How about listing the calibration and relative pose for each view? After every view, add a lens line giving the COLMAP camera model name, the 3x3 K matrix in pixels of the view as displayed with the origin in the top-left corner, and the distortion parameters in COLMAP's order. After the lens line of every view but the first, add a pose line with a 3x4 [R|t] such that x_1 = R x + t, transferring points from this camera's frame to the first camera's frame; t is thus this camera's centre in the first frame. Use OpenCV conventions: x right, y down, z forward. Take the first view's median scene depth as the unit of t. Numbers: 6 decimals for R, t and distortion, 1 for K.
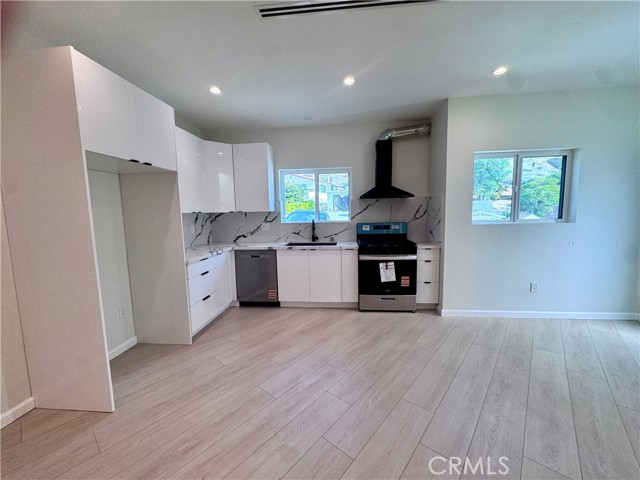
lens RADIAL K [[257.0, 0, 320.8], [0, 257.0, 238.6], [0, 0, 1]] dist [-0.002862, 0.000398]
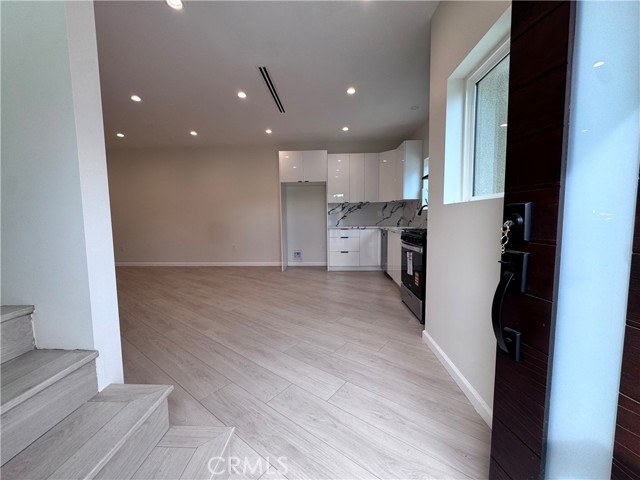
lens RADIAL K [[257.0, 0, 320.8], [0, 257.0, 238.6], [0, 0, 1]] dist [-0.002862, 0.000398]
pose [[0.058044, 0.102744, -0.993013, 1.019515], [-0.091724, 0.991031, 0.097178, -0.007946], [0.994091, 0.085442, 0.066947, 0.597736]]
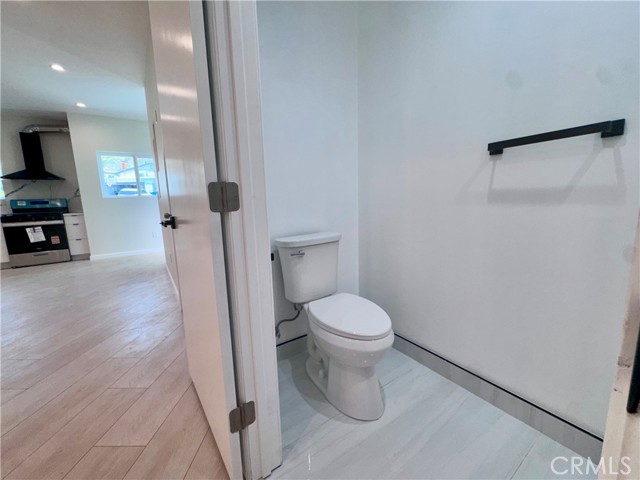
lens RADIAL K [[255.2, 0, 318.7], [0, 255.2, 237.9], [0, 0, 1]] dist [-0.001926, 0.000283]
pose [[0.766411, -0.102065, 0.634191, 0.510608], [0.081747, 0.994766, 0.061305, 0.174841], [-0.637128, 0.004858, 0.770743, -0.896928]]
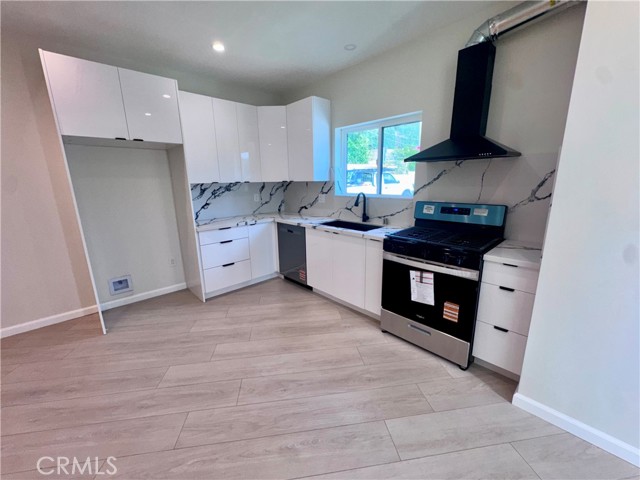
lens RADIAL K [[257.0, 0, 320.8], [0, 257.0, 238.6], [0, 0, 1]] dist [-0.002862, 0.000398]
pose [[0.754812, 0.153212, -0.637797, 0.417709], [-0.067783, 0.985352, 0.156483, -0.056232], [0.652430, -0.074884, 0.754140, 0.377568]]
